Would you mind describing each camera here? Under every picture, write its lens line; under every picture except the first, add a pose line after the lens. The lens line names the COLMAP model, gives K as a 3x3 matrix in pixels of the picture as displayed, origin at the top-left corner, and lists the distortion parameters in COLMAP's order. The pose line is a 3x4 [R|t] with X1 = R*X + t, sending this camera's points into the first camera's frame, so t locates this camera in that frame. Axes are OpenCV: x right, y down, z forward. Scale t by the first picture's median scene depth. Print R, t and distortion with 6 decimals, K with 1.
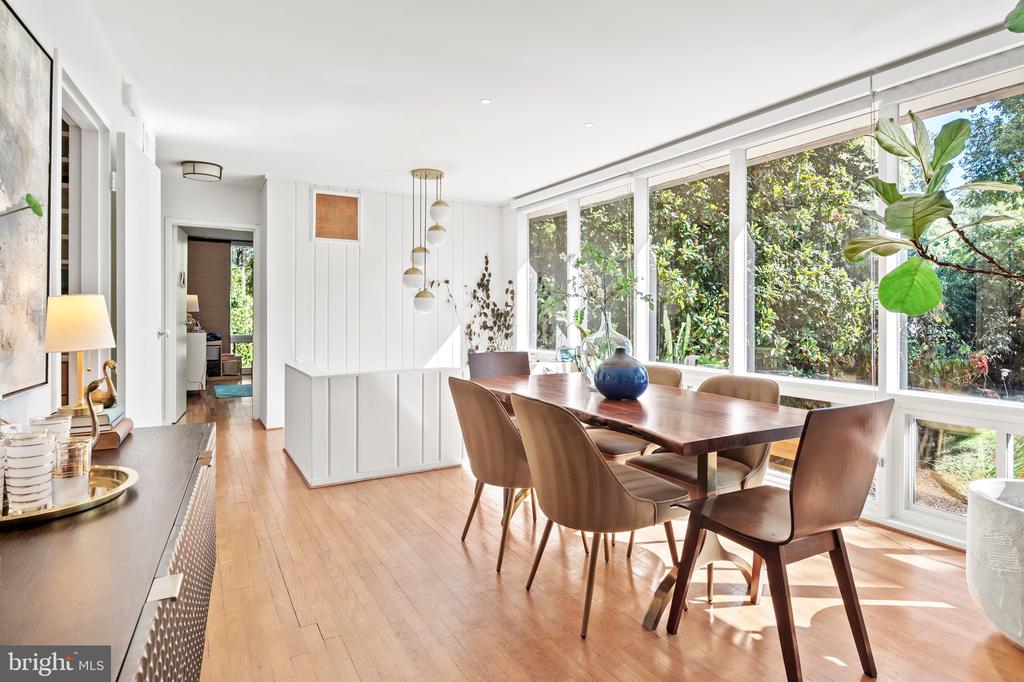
lens RADIAL K [[545.6, 0, 514.4], [0, 545.6, 310.9], [0, 0, 1]] dist [0.003573, 0.000870]
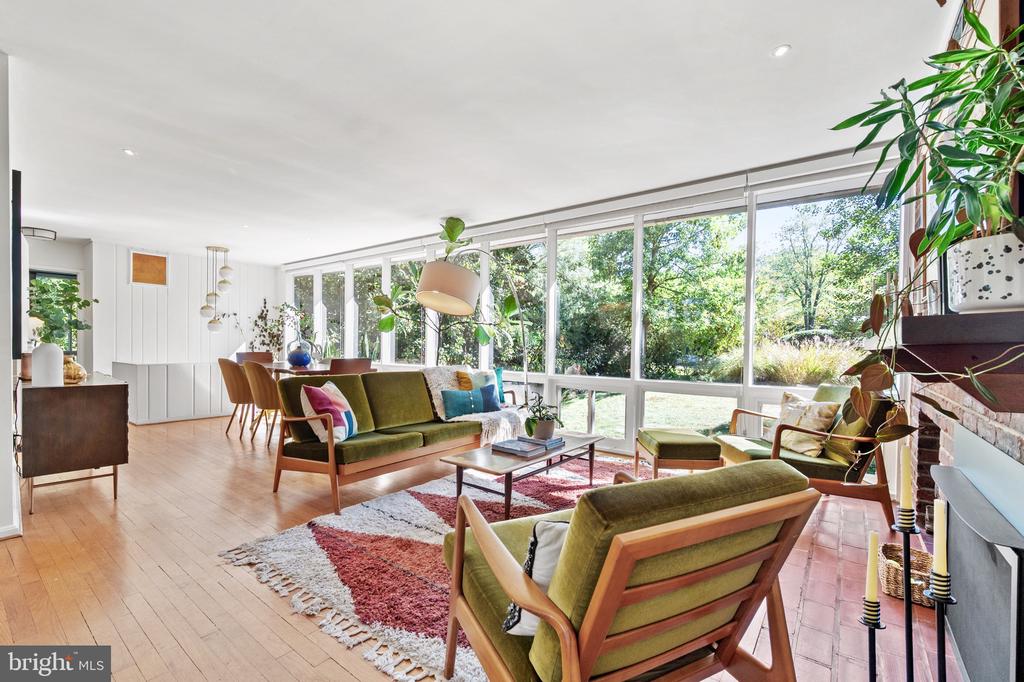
lens RADIAL K [[442.3, 0, 507.7], [0, 442.3, 349.9], [0, 0, 1]] dist [0.000713, 0.000583]
pose [[0.925831, 0.007312, 0.377867, 0.126922], [-0.015440, 0.999710, 0.018486, 0.013816], [-0.377622, -0.022949, 0.925675, -0.492512]]
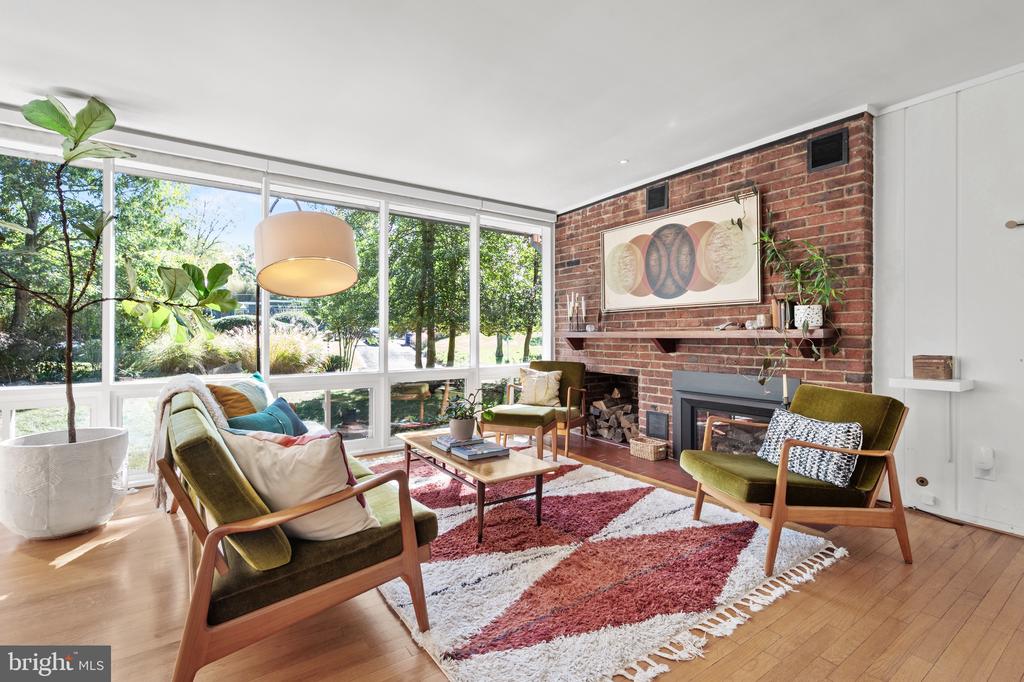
lens RADIAL K [[462.2, 0, 511.6], [0, 462.2, 332.4], [0, 0, 1]] dist [0.001177, -0.000436]
pose [[-0.074234, 0.000665, 0.997241, -0.136694], [-0.007832, 0.999969, -0.001250, 0.009789], [-0.997210, -0.007903, -0.074226, -0.063791]]
